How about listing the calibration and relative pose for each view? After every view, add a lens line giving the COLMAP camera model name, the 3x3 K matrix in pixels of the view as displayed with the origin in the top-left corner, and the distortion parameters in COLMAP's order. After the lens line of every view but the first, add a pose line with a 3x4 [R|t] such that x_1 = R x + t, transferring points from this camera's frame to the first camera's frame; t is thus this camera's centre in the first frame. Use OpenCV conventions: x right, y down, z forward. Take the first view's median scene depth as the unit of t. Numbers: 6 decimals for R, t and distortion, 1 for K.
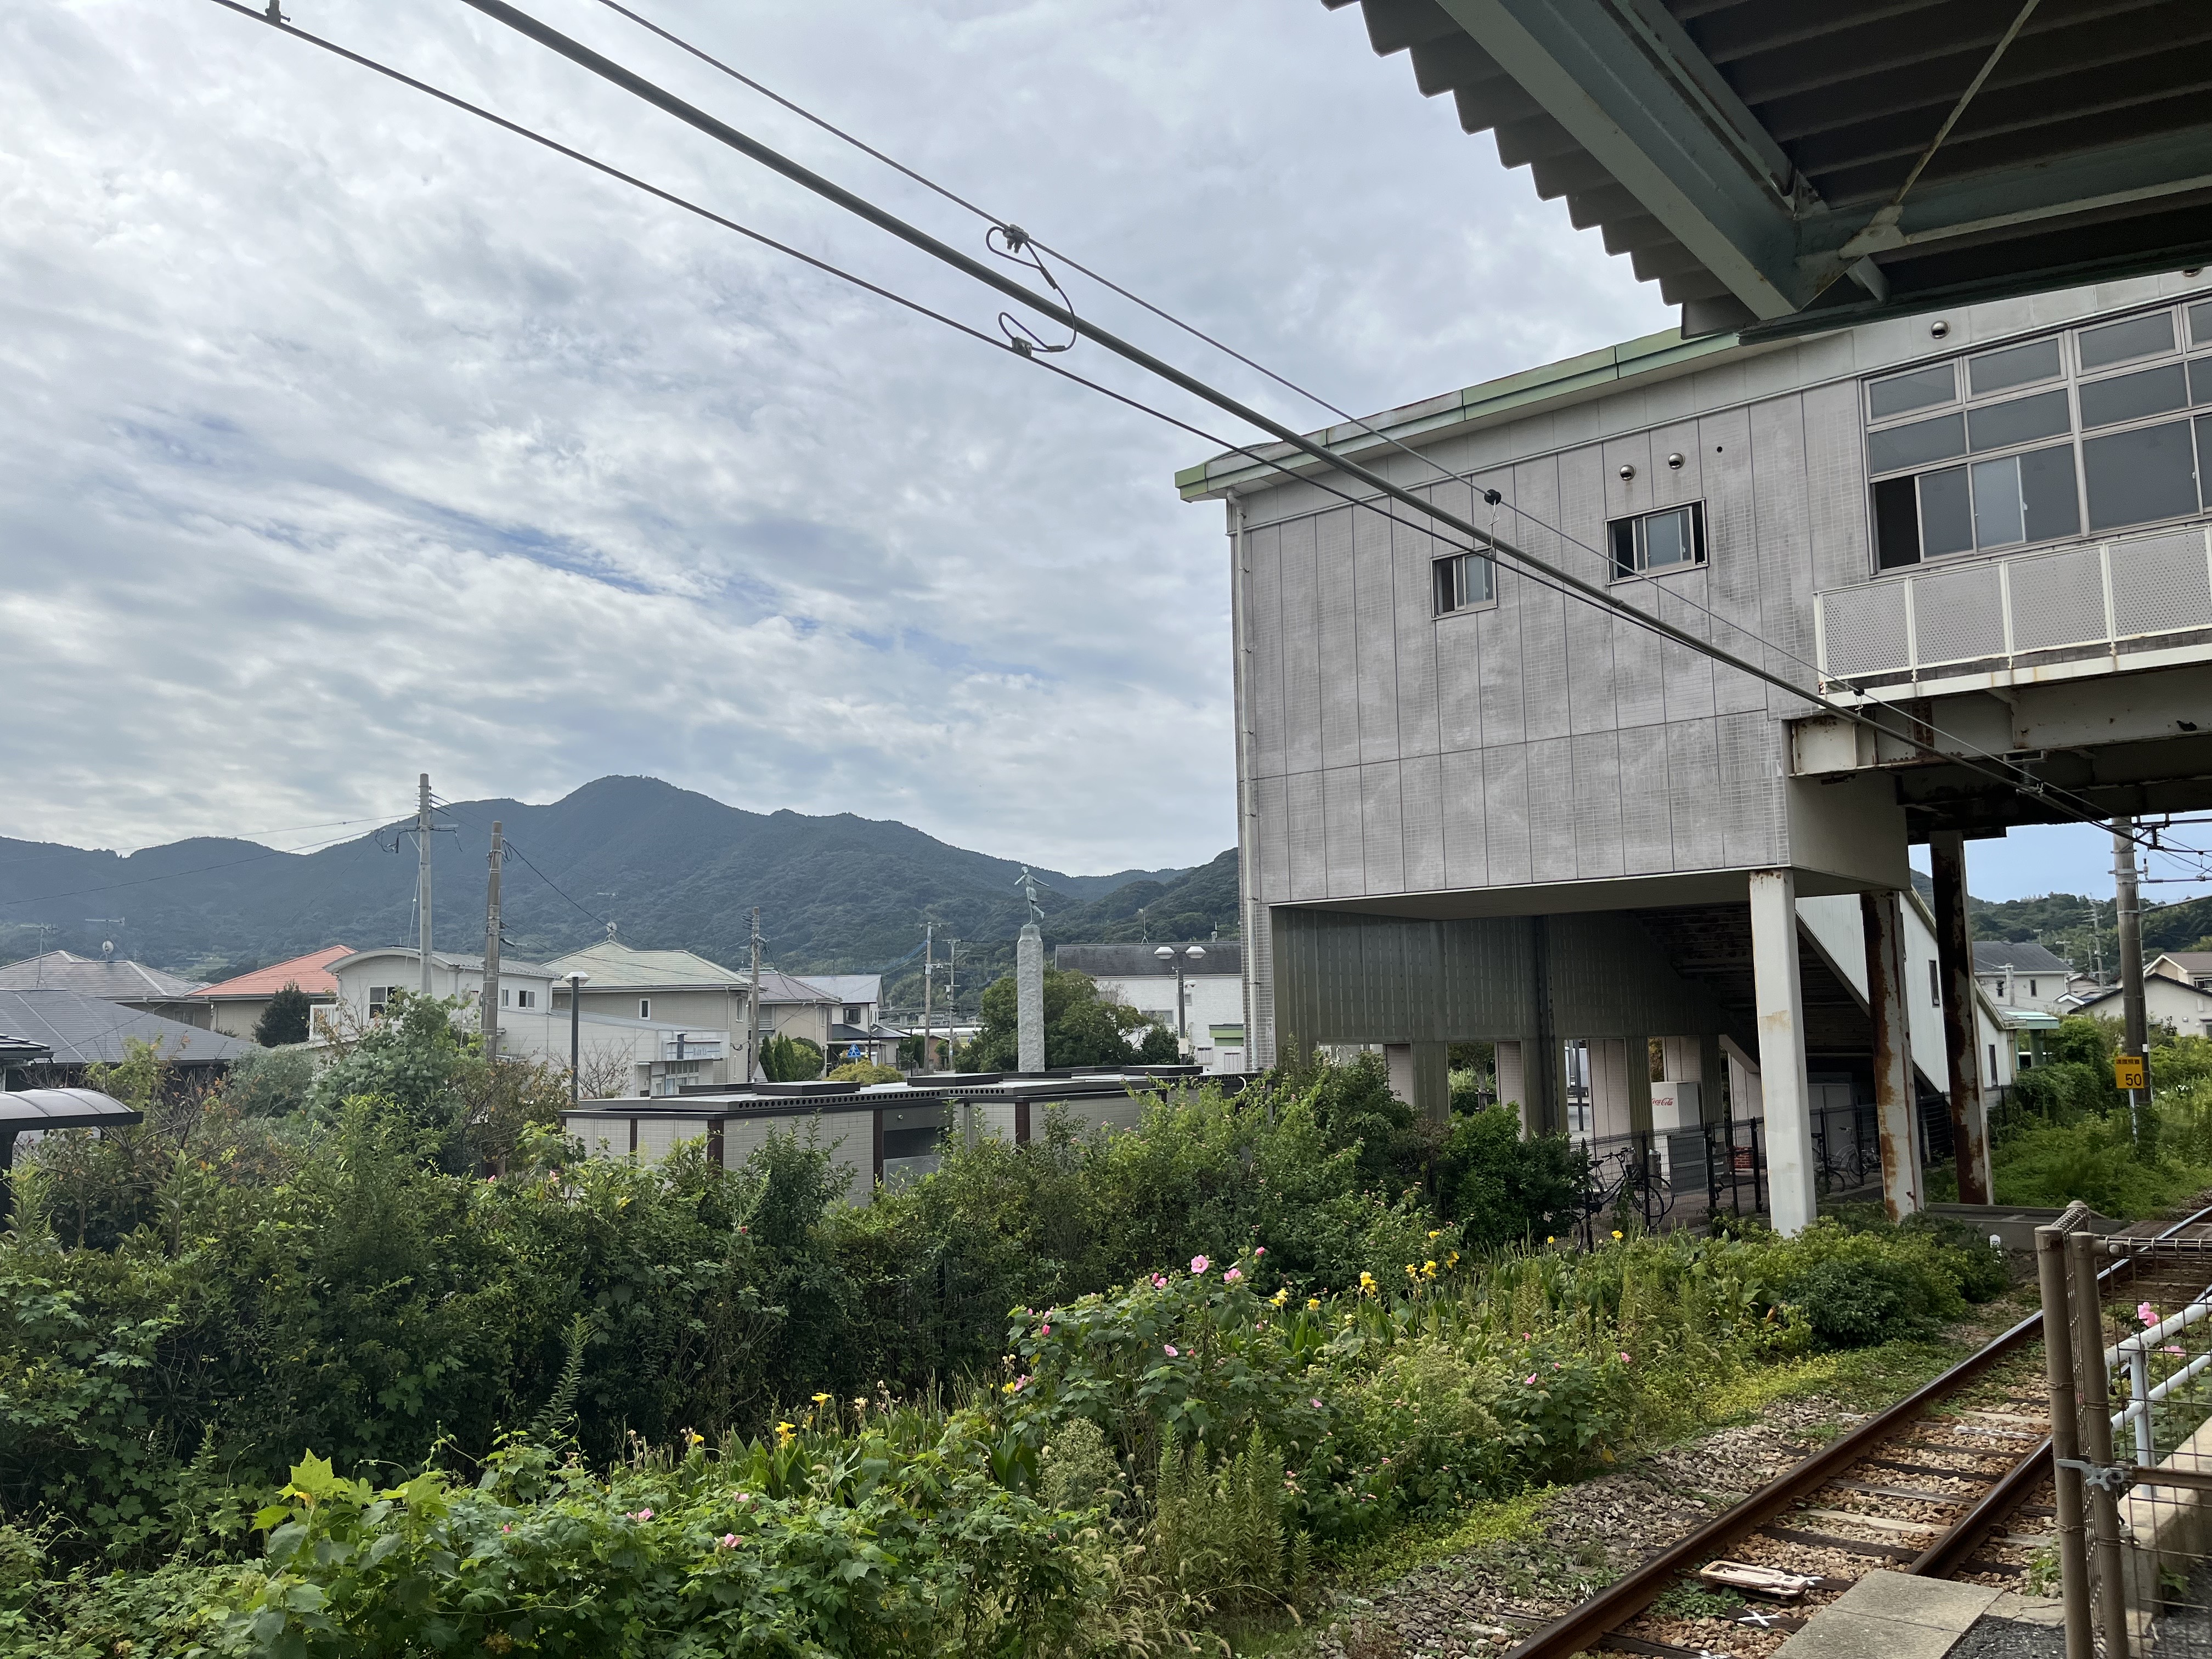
lens RADIAL K [[1685.4, 0, 1107.0], [0, 1685.4, 829.0], [0, 0, 1]] dist [0.051183, -0.057320]
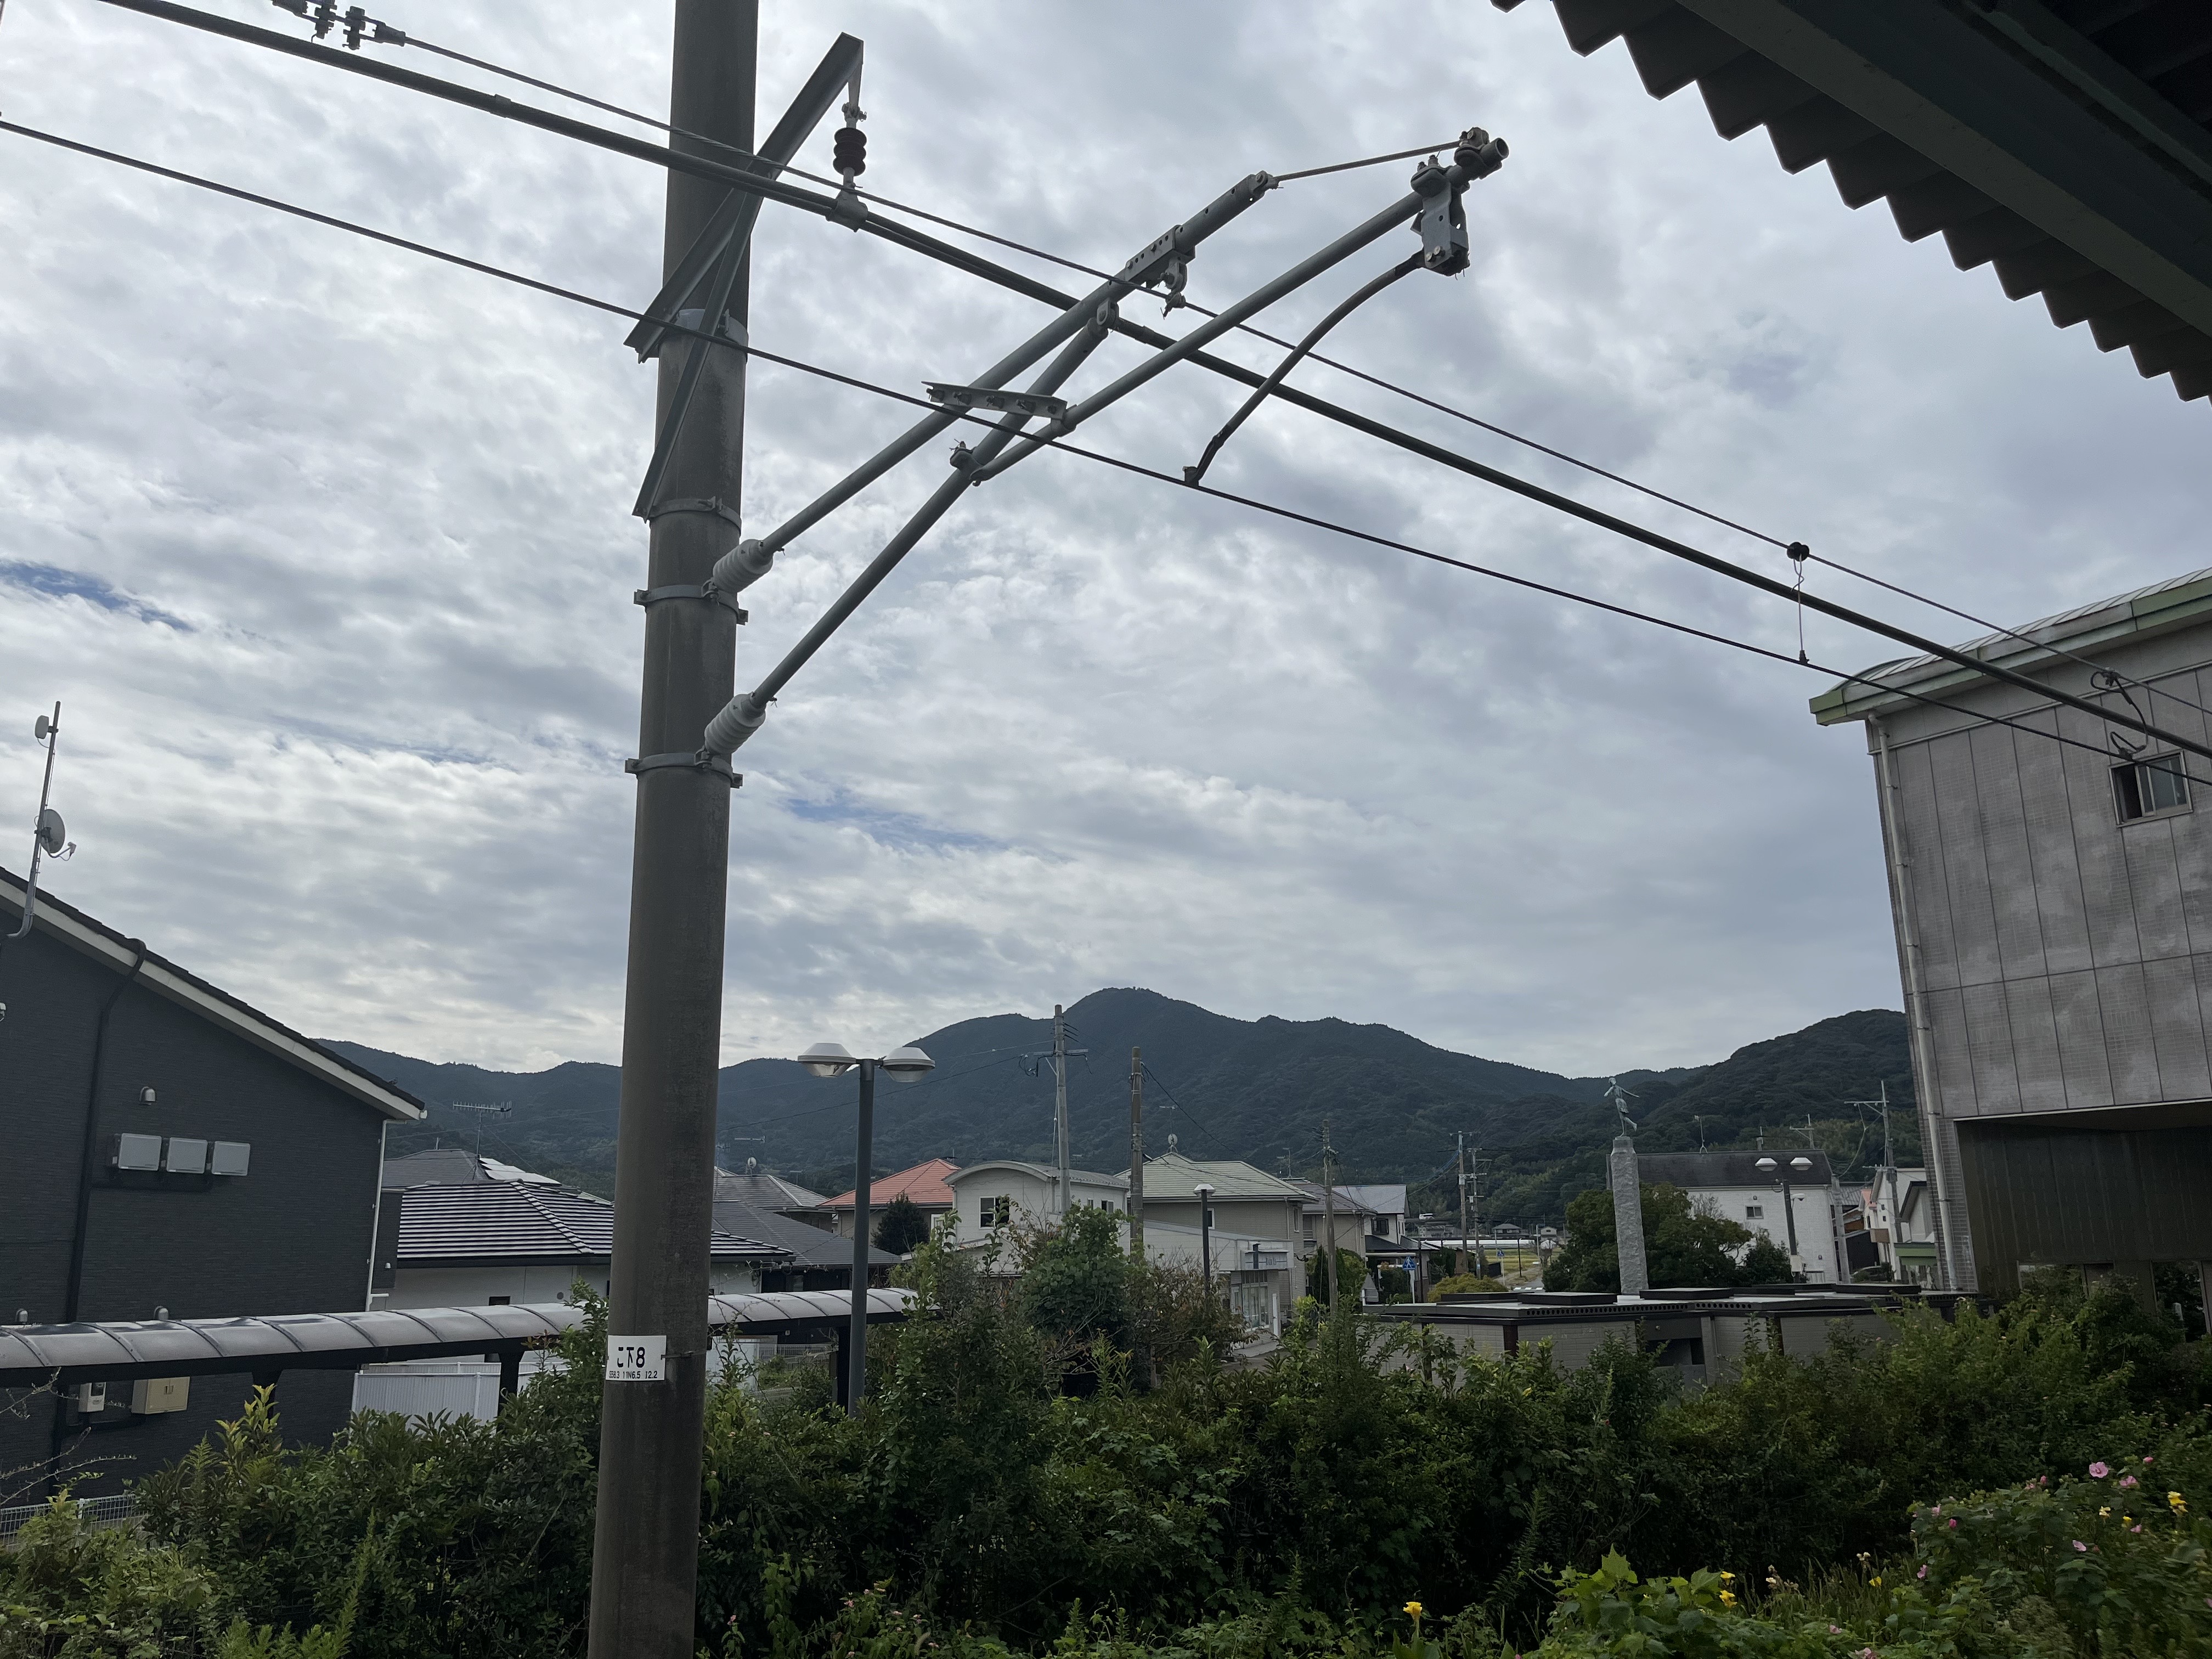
lens RADIAL K [[1685.4, 0, 1102.7], [0, 1685.4, 829.9], [0, 0, 1]] dist [0.051183, -0.057320]
pose [[0.958613, -0.062402, -0.277789, -0.094089], [0.028721, 0.991903, -0.123707, -0.014255], [0.283259, 0.110609, 0.952644, -0.114546]]
